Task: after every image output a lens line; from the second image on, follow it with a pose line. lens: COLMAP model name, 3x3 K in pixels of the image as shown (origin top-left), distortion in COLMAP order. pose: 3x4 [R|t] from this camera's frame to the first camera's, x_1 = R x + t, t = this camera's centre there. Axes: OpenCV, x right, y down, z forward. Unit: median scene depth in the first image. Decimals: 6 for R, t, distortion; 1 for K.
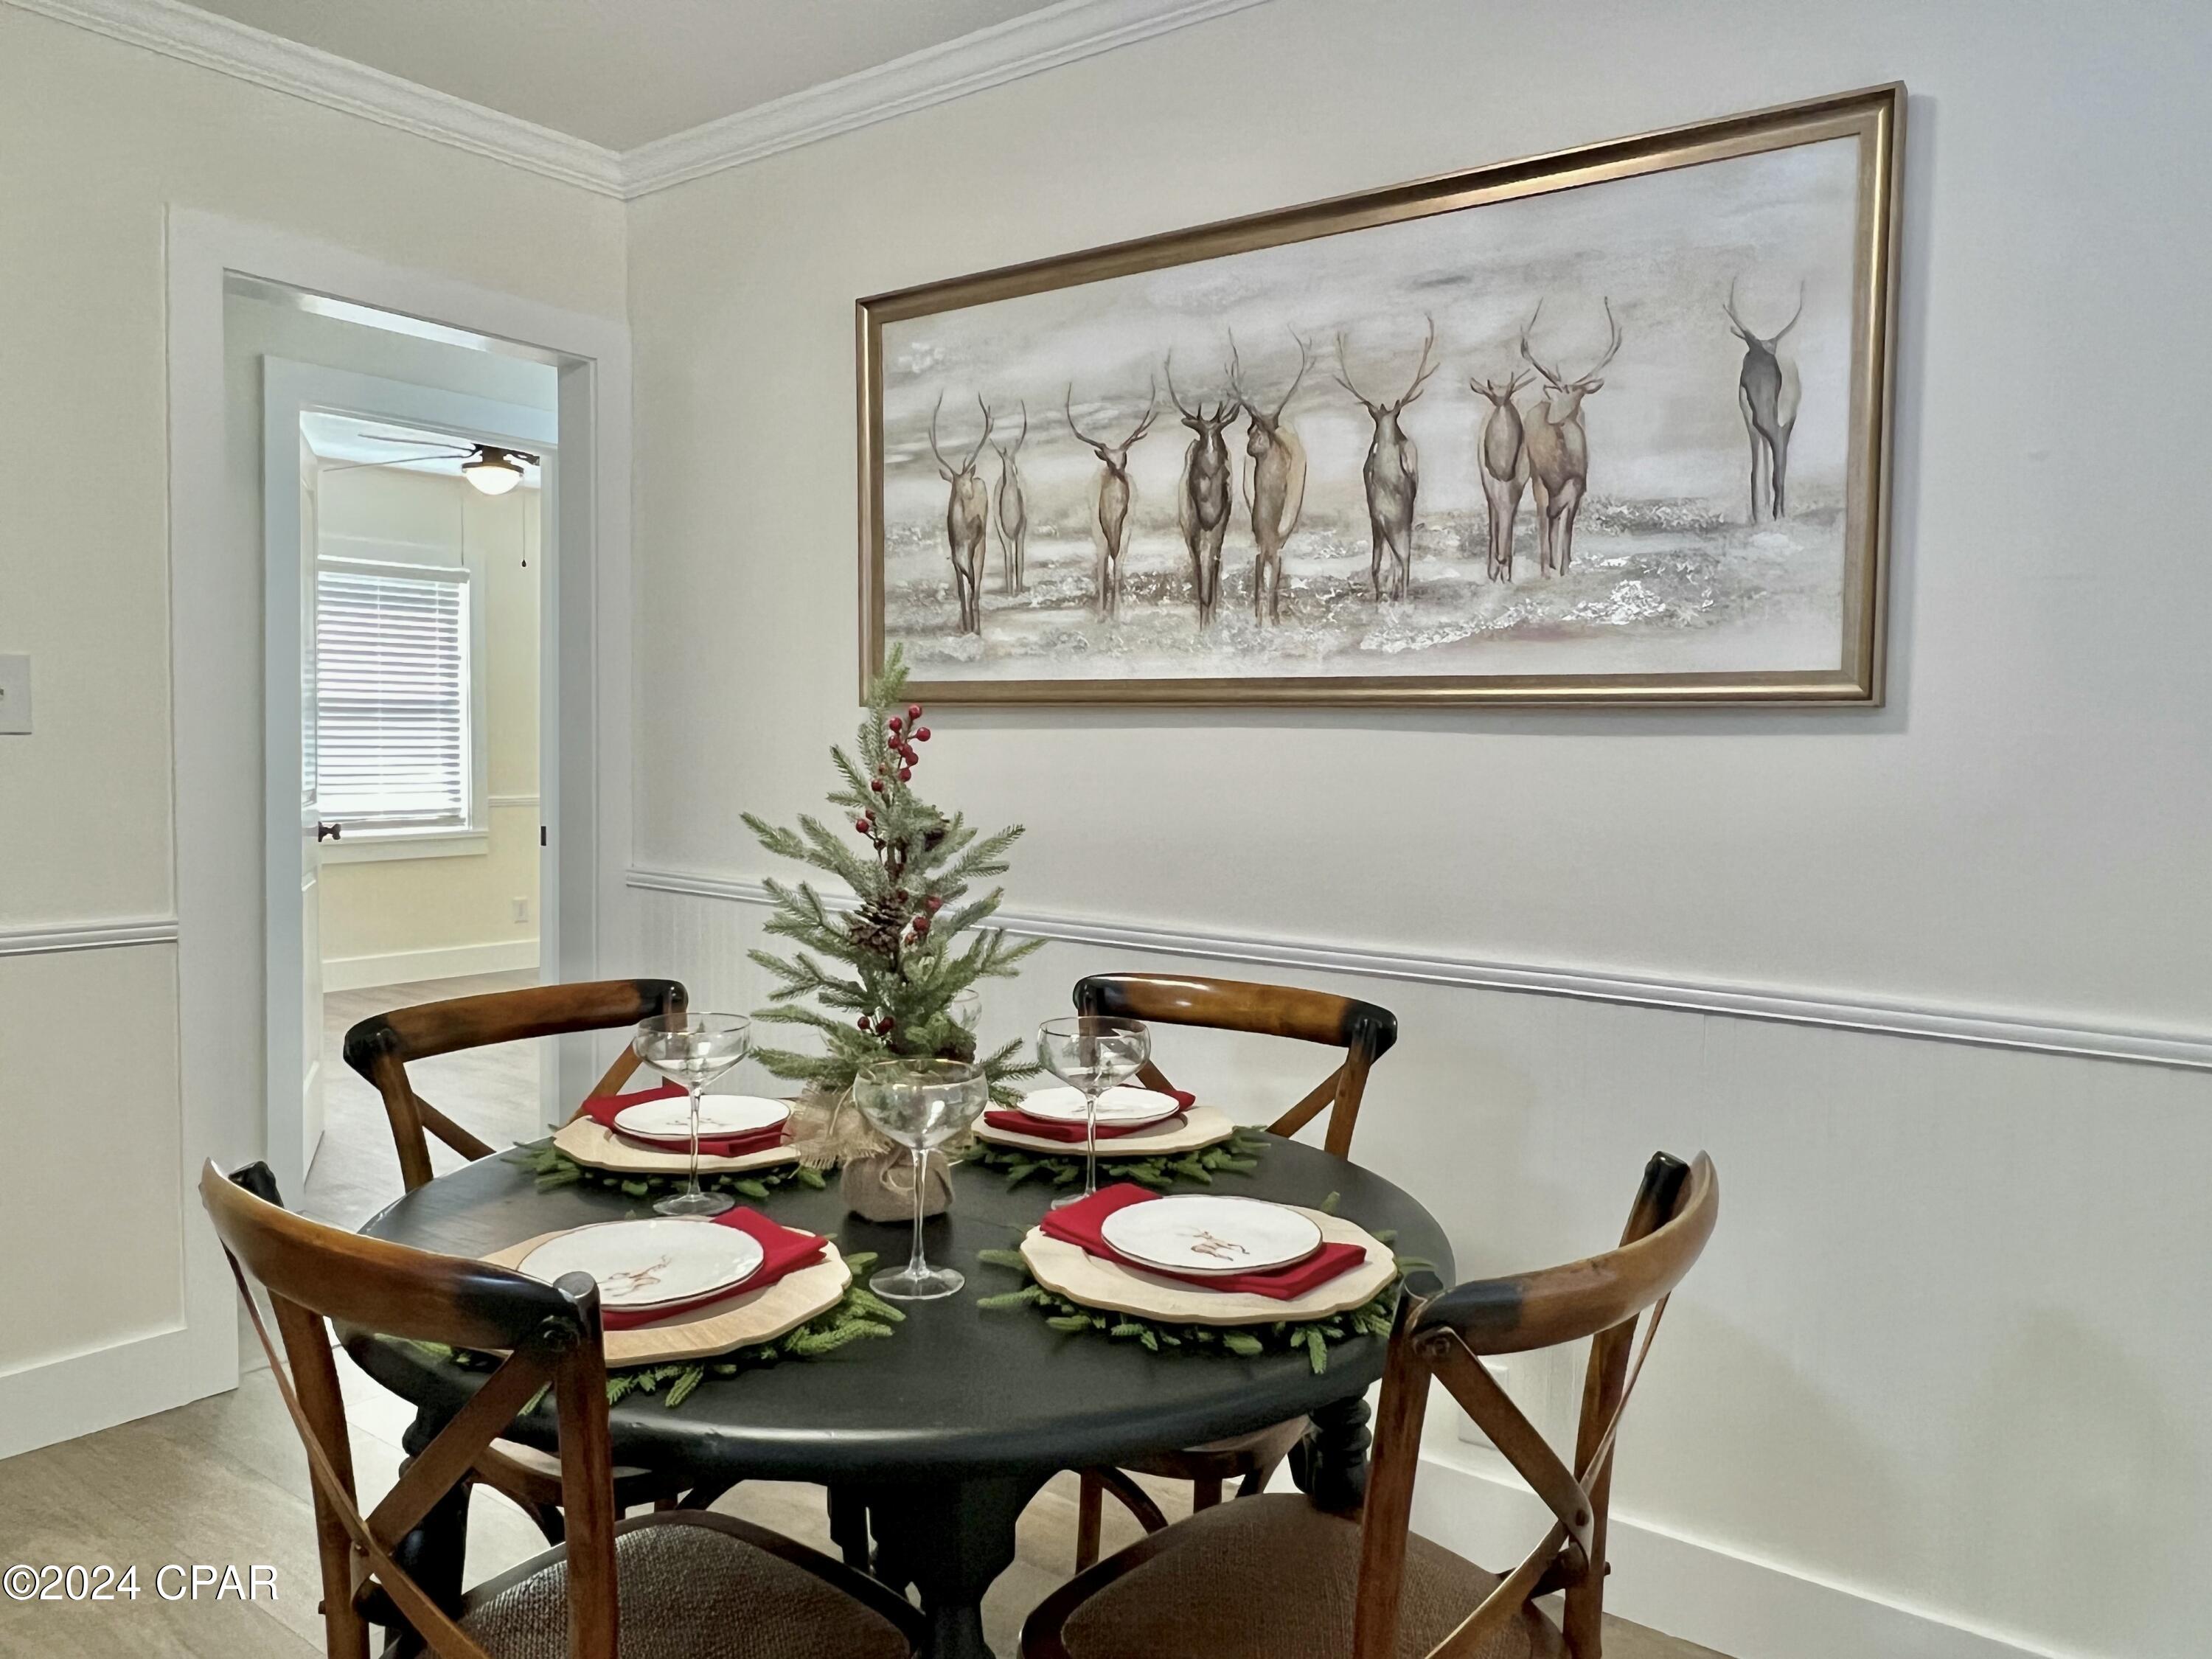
lens RADIAL K [[1635.6, 0, 1105.3], [0, 1635.6, 833.4], [0, 0, 1]] dist [0.010869, -0.001111]
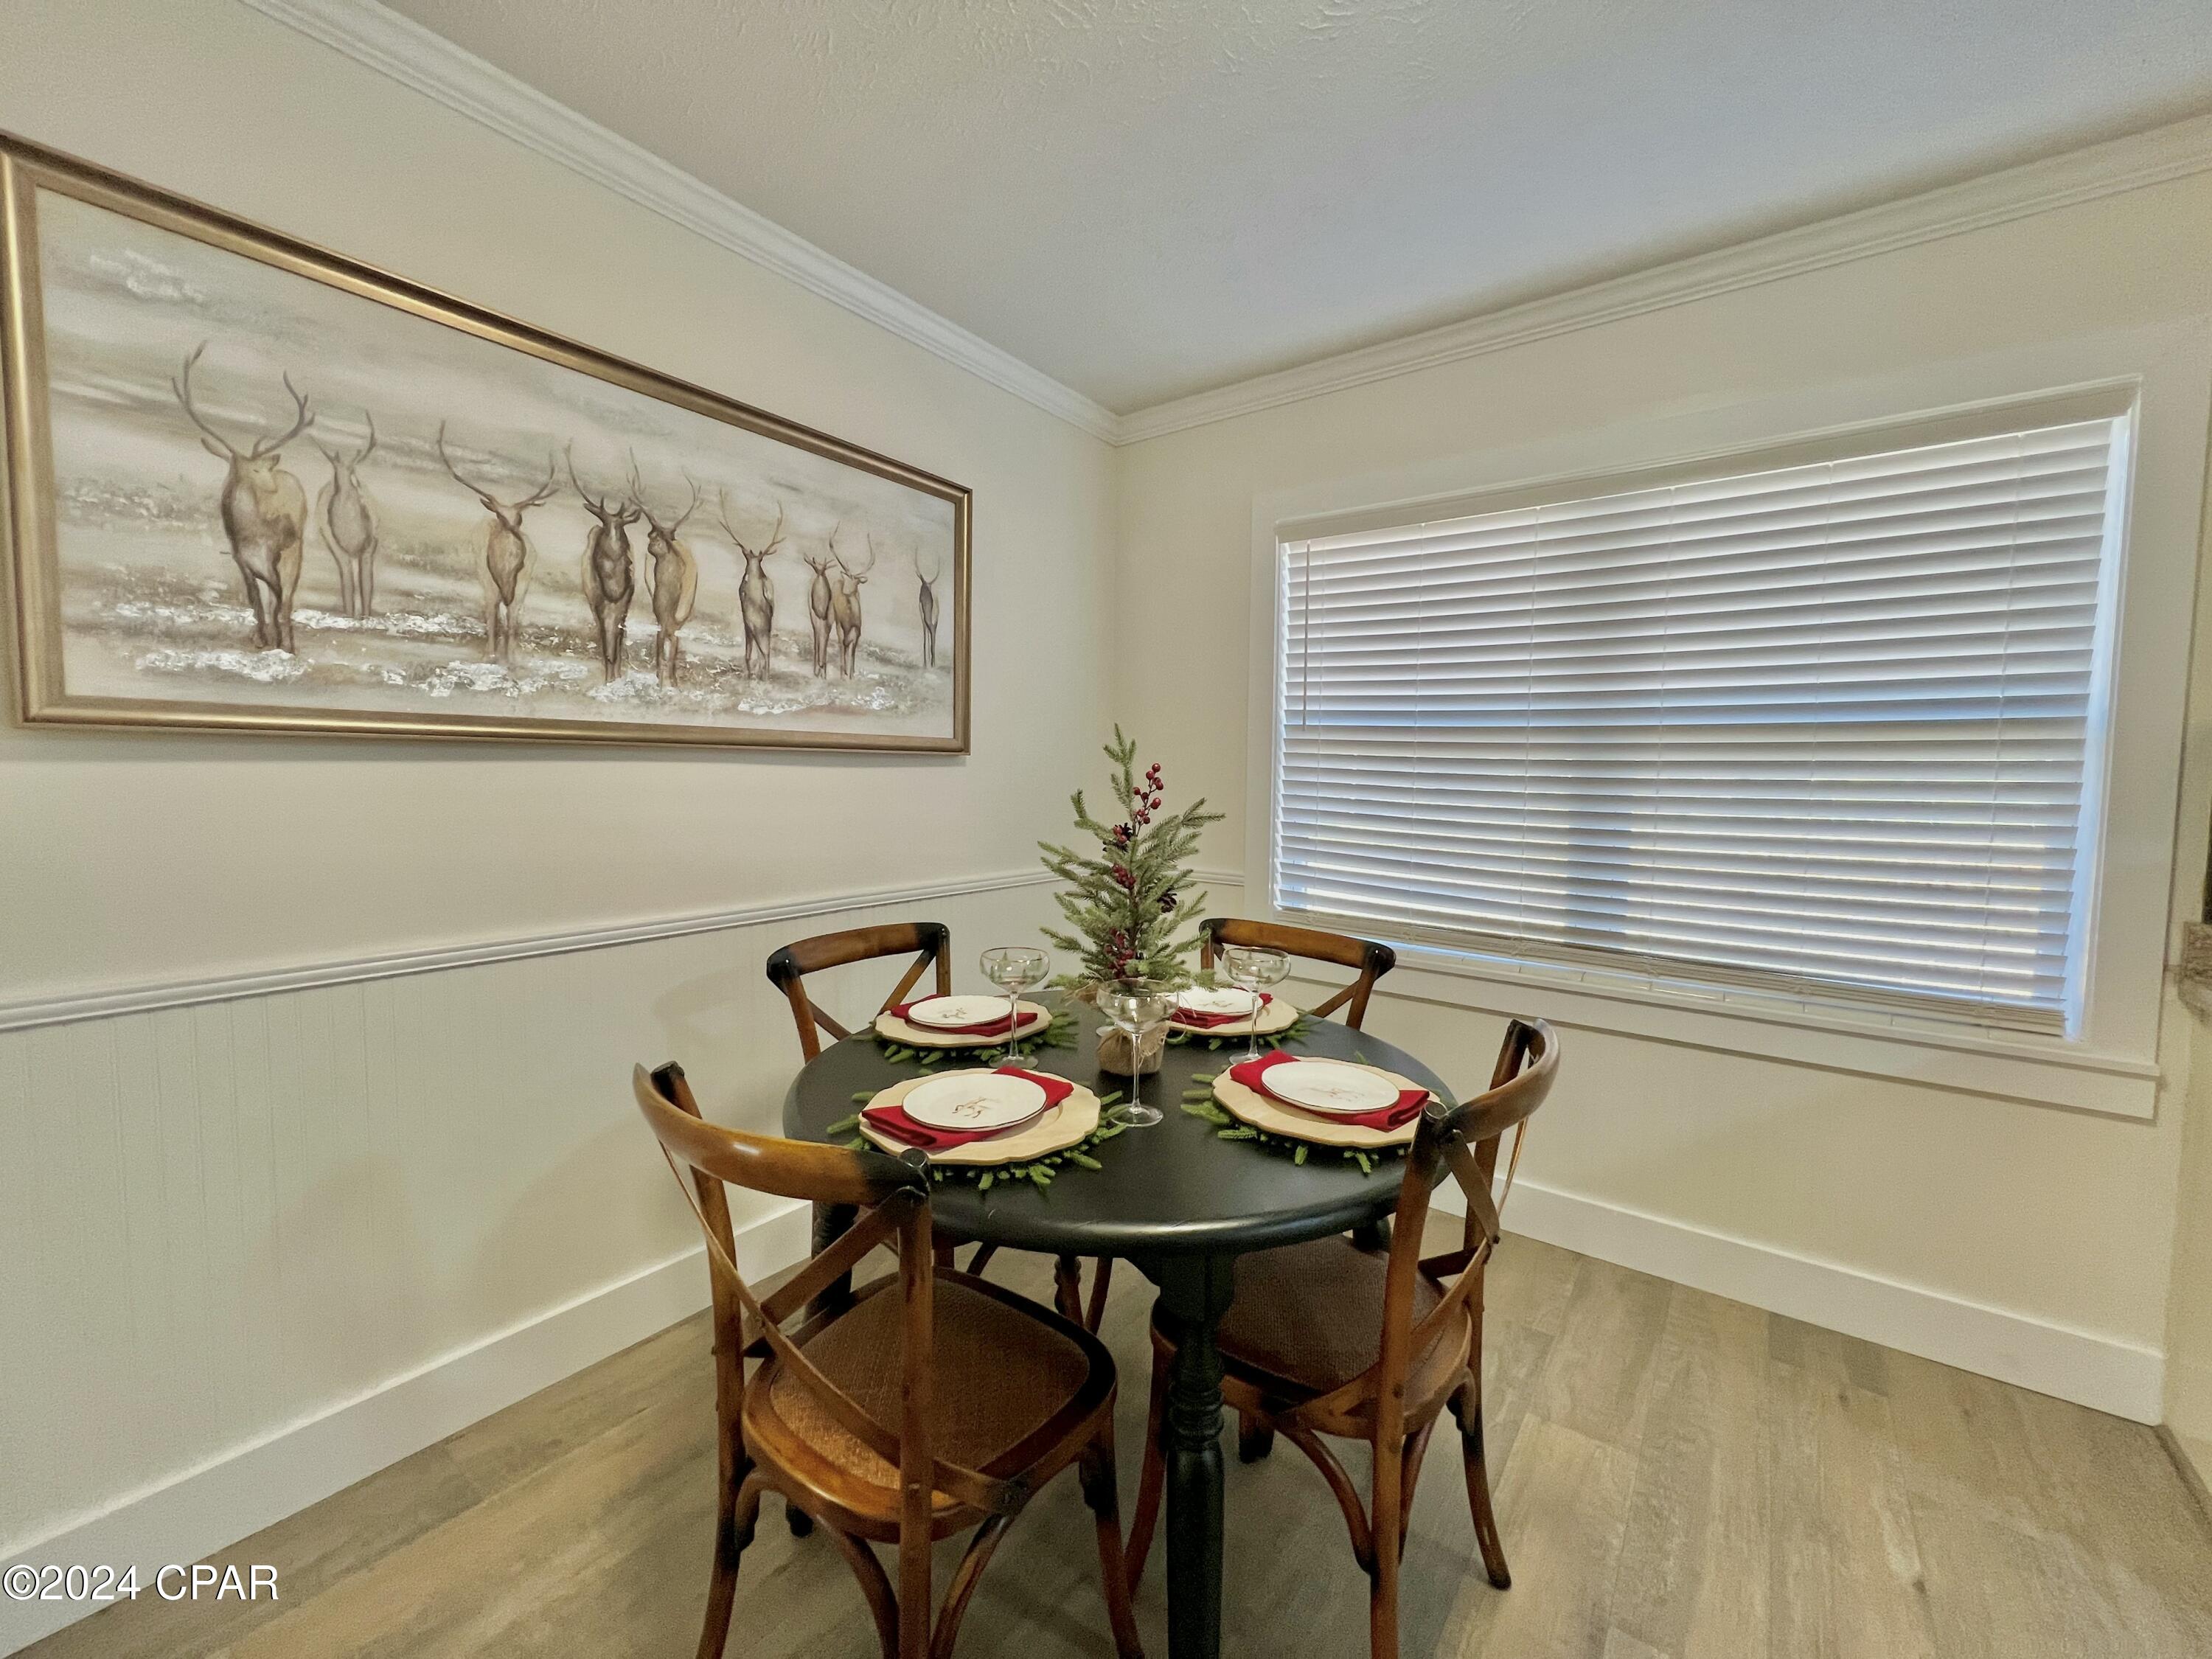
lens RADIAL K [[886.2, 0, 1105.0], [0, 886.2, 819.8], [0, 0, 1]] dist [0.001194, 0.001937]
pose [[-0.010169, -0.071317, 0.997402, -0.643149], [0.046242, 0.996353, 0.071713, -0.053797], [-0.998879, 0.046851, -0.006834, 0.658596]]
